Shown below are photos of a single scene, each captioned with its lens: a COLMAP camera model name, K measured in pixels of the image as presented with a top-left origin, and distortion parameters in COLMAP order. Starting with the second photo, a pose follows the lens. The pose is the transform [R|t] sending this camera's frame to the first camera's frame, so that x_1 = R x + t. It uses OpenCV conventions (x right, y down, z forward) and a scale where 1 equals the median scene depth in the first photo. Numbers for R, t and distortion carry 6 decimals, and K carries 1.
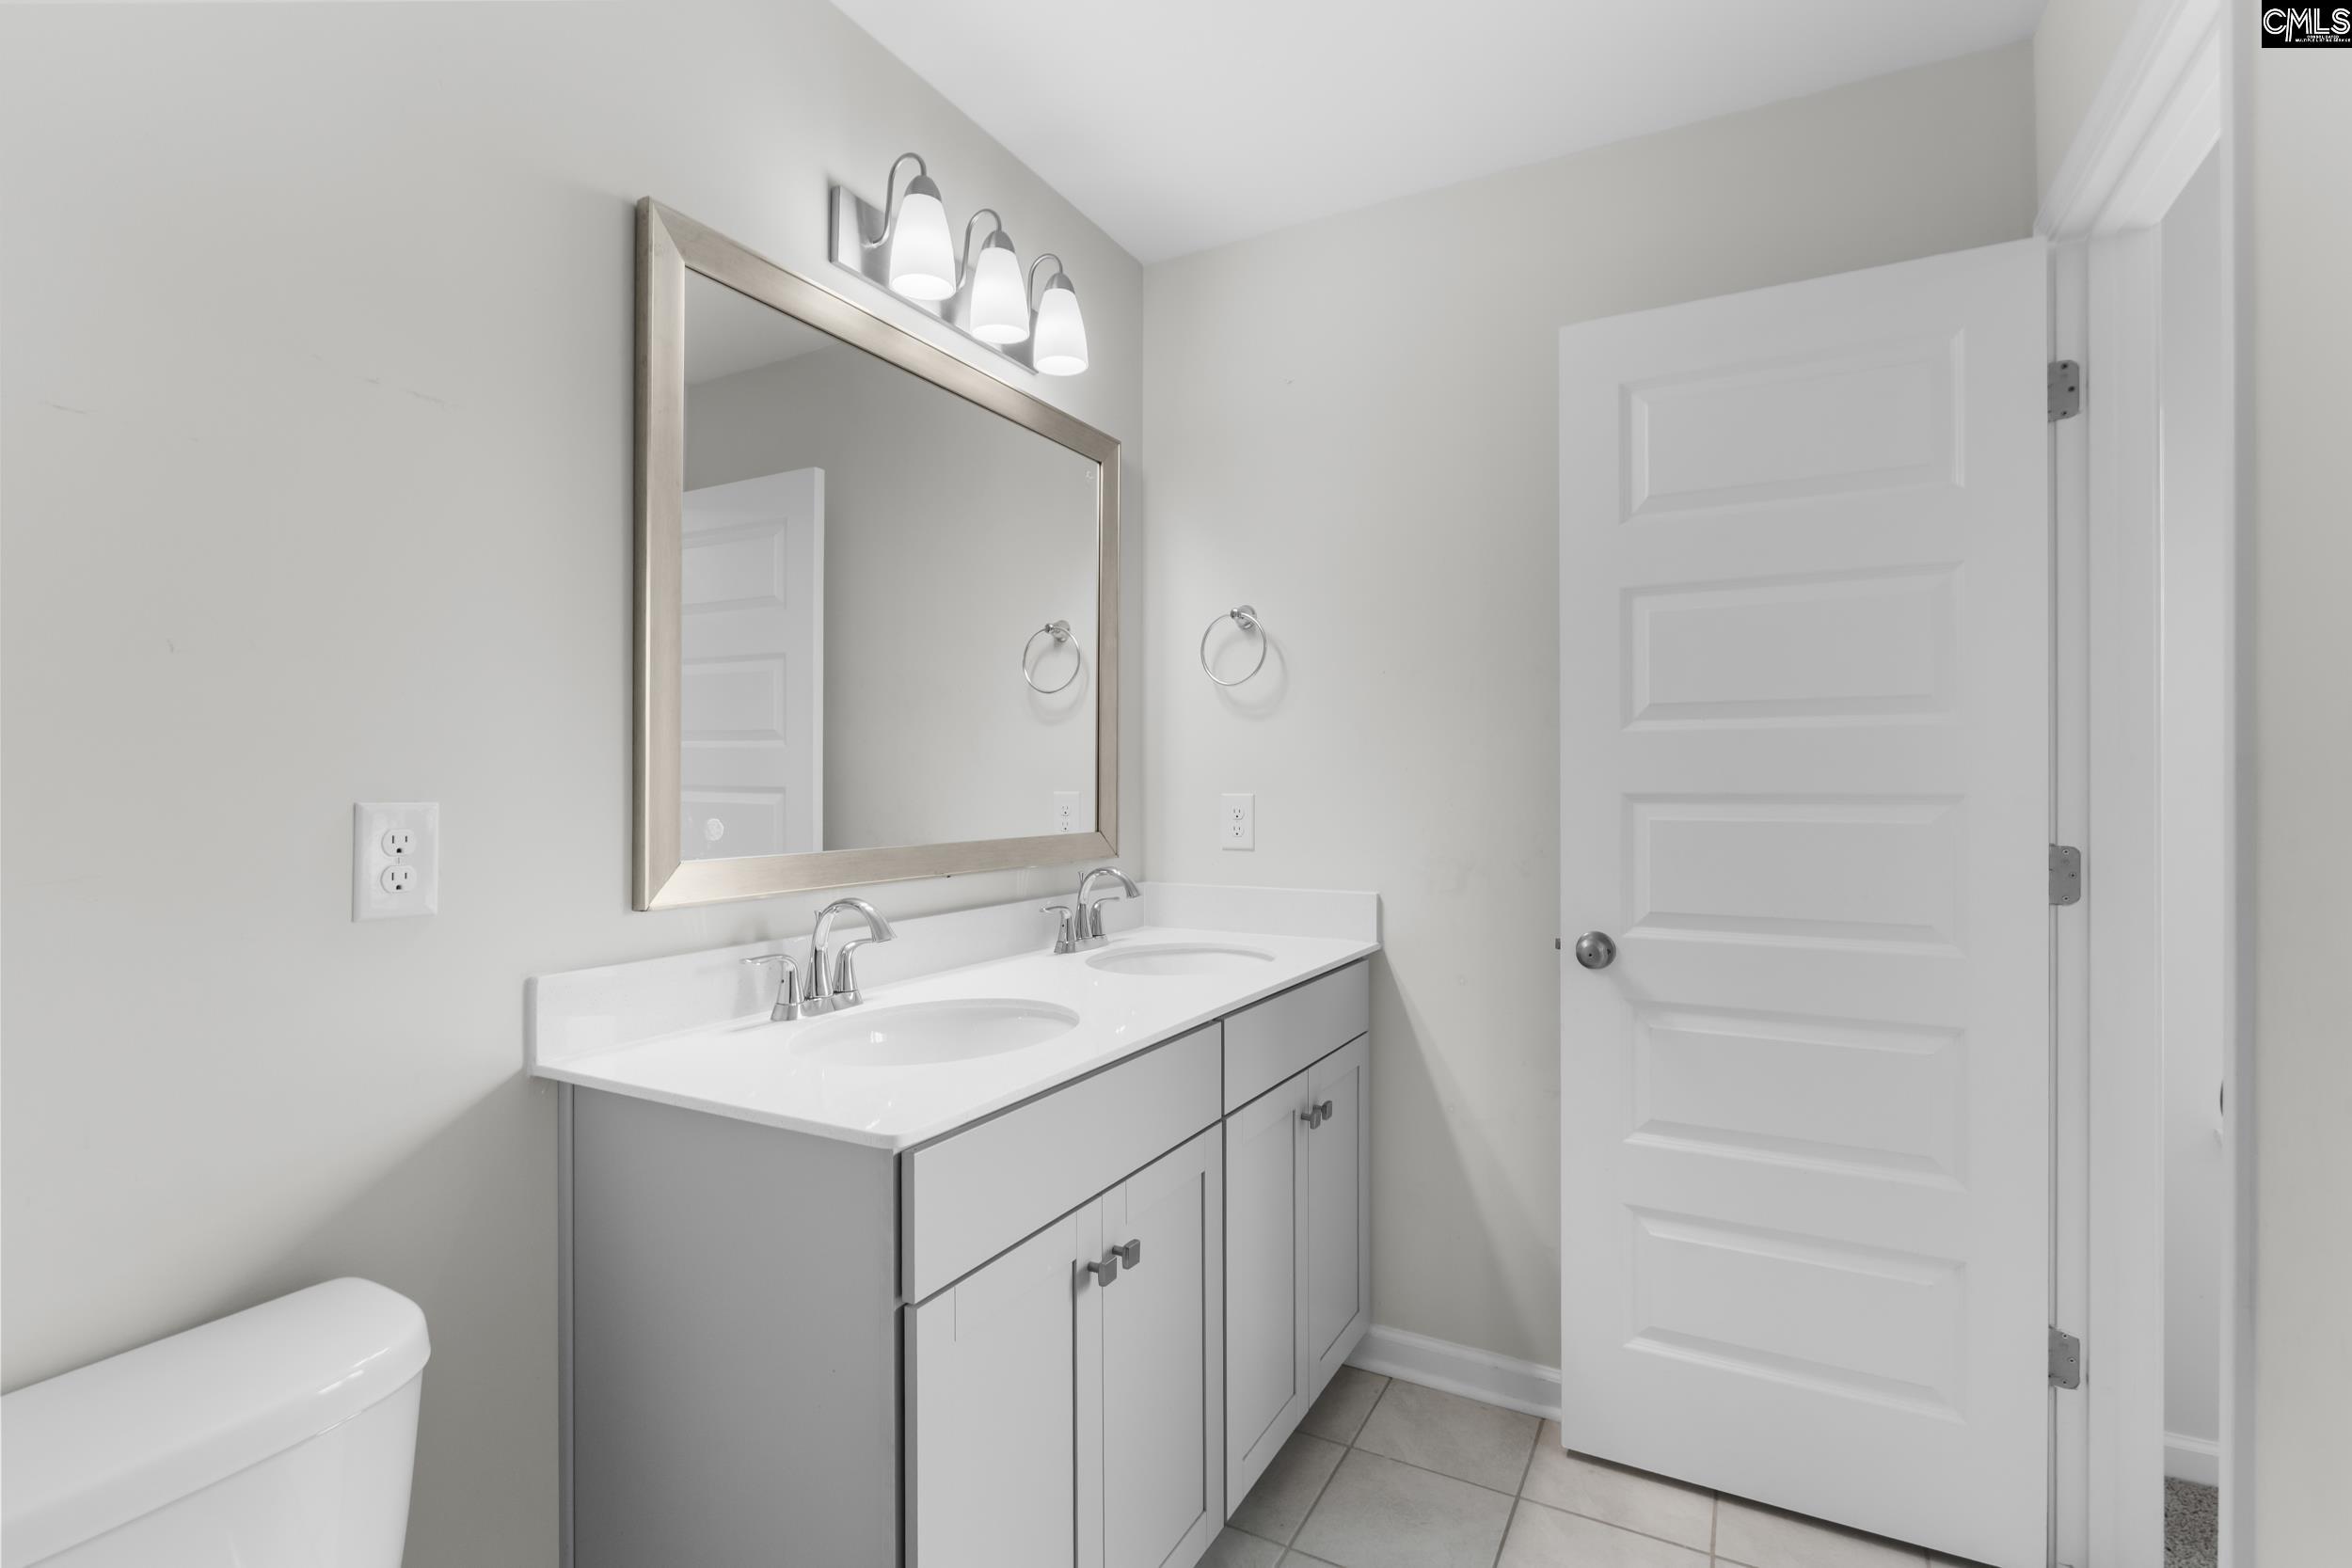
lens RADIAL K [[1083.3, 0, 1172.8], [0, 1083.3, 784.6], [0, 0, 1]] dist [-0.001033, -0.003241]
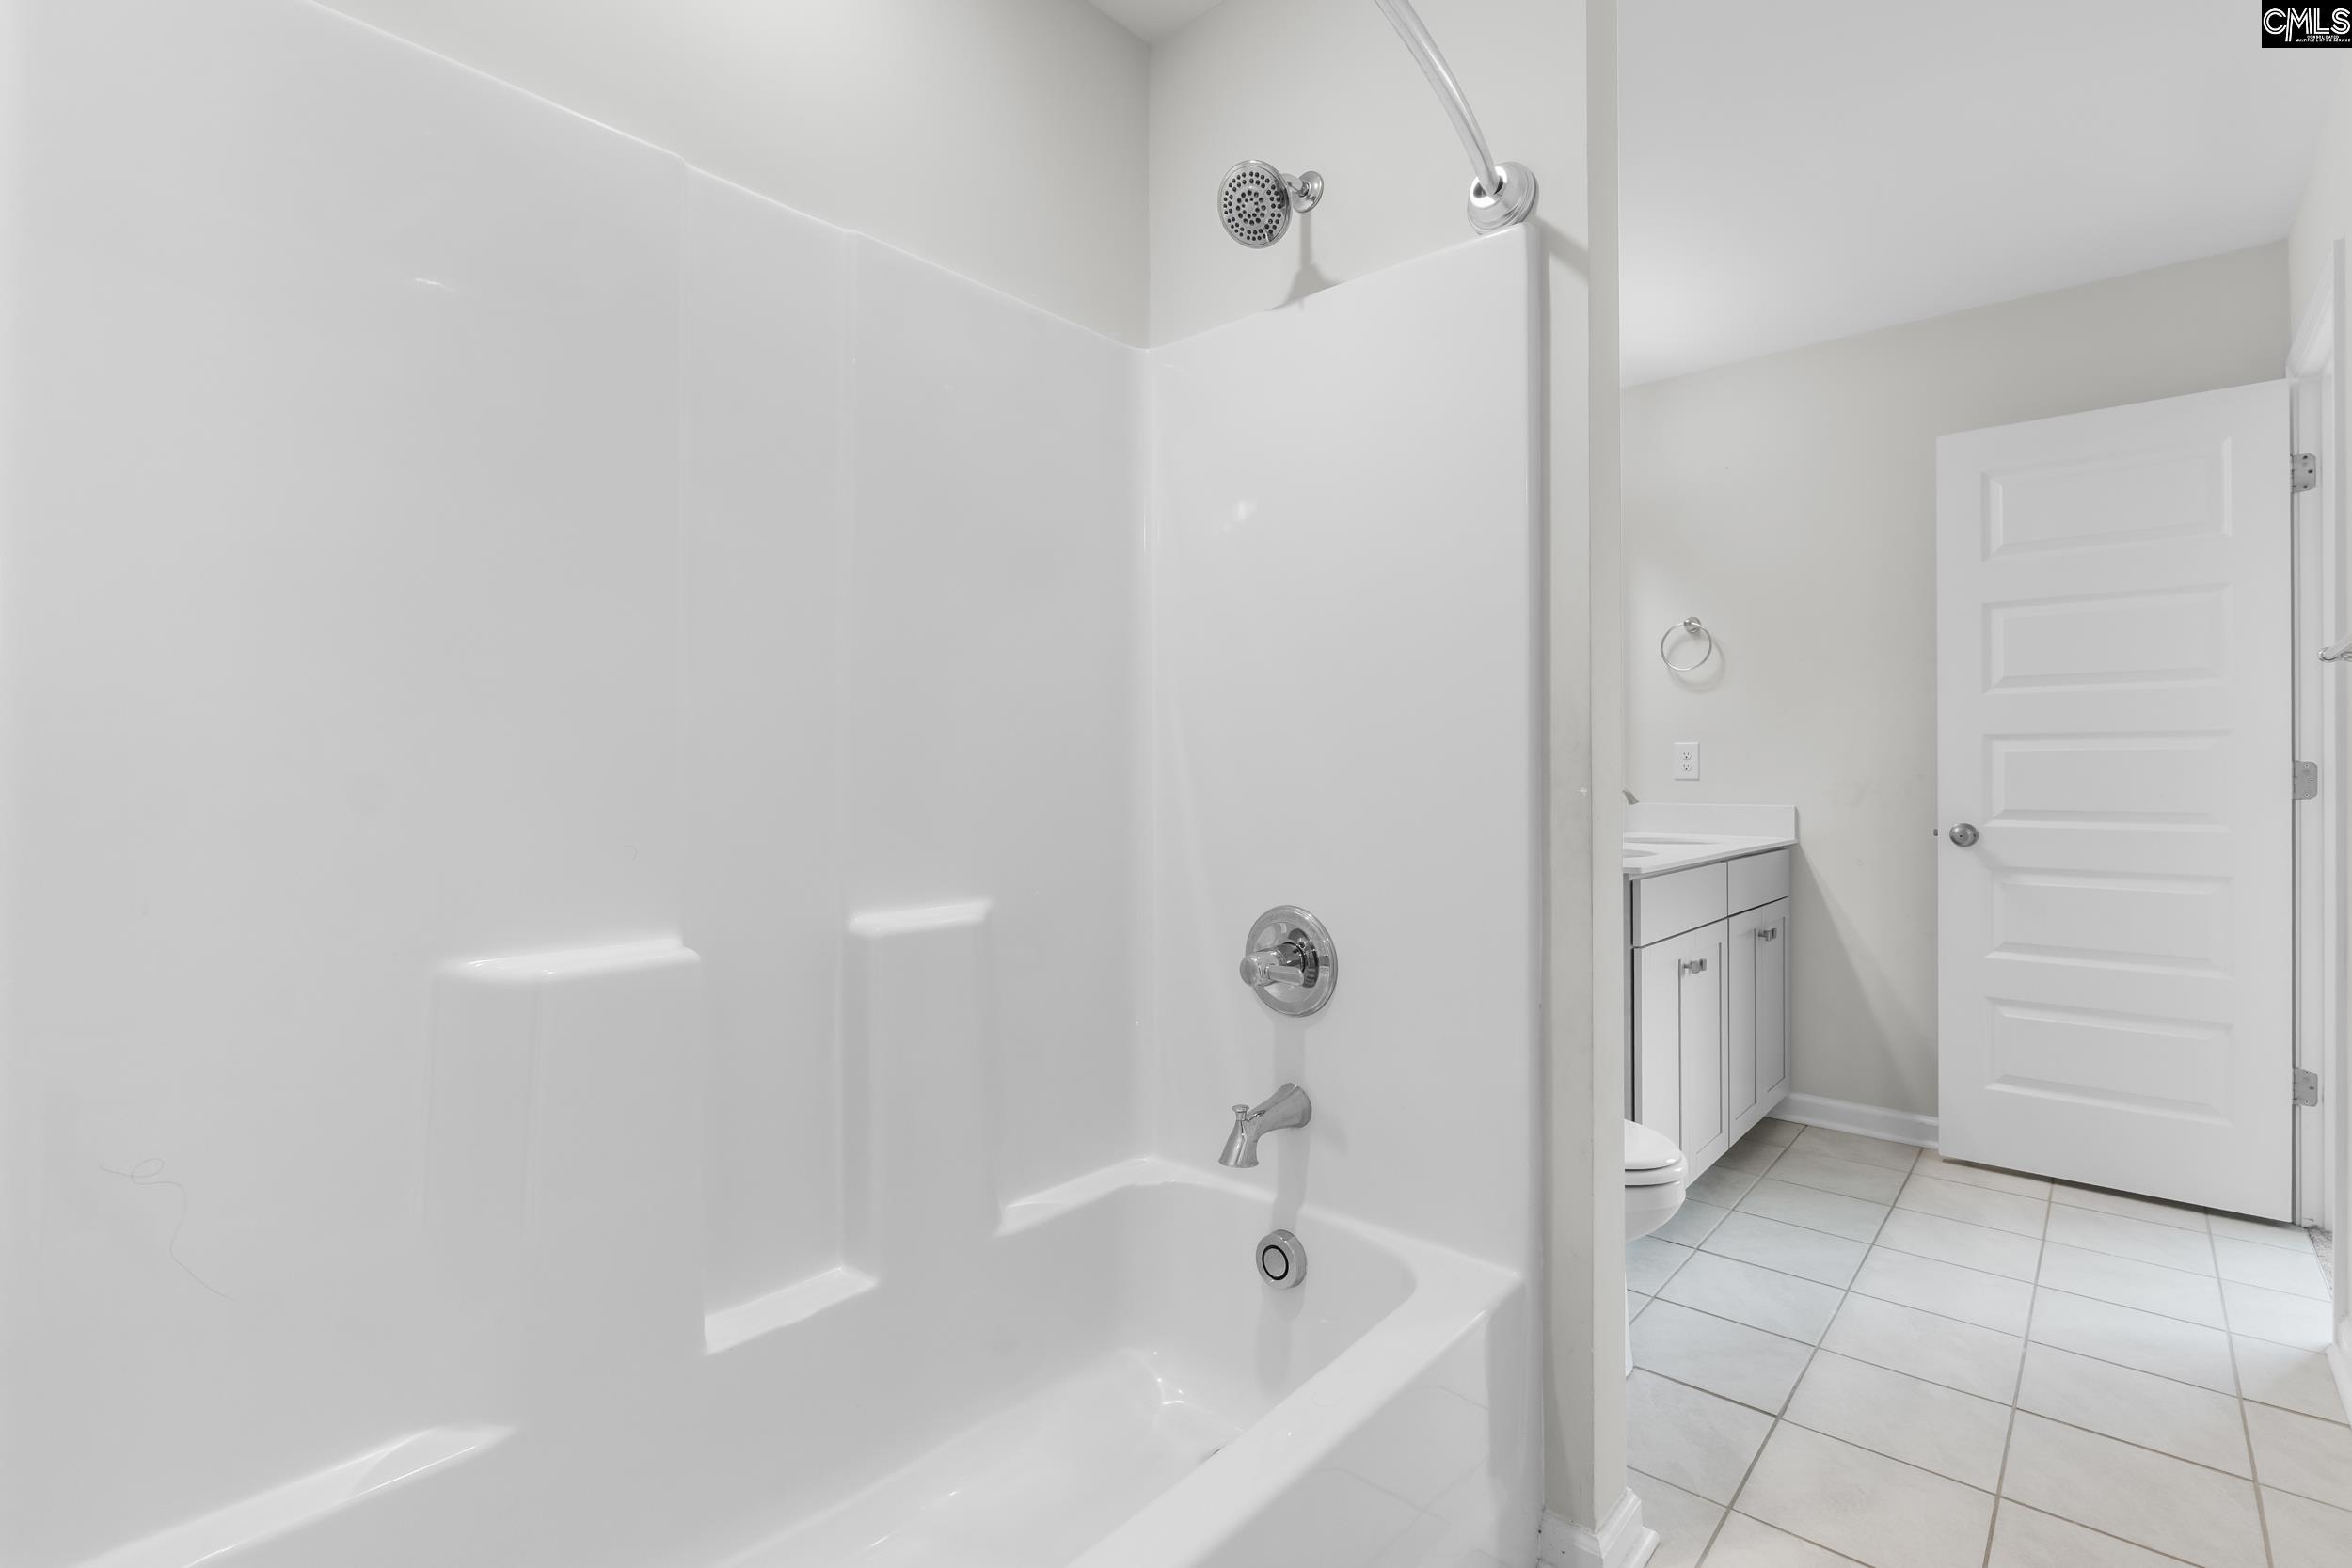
lens RADIAL K [[1083.3, 0, 1161.4], [0, 1083.3, 771.6], [0, 0, 1]] dist [-0.001033, -0.003241]
pose [[0.972523, -0.002167, -0.232797, -0.372506], [0.002604, 0.999995, 0.001569, 0.055719], [0.232793, -0.002132, 0.972524, -0.788206]]
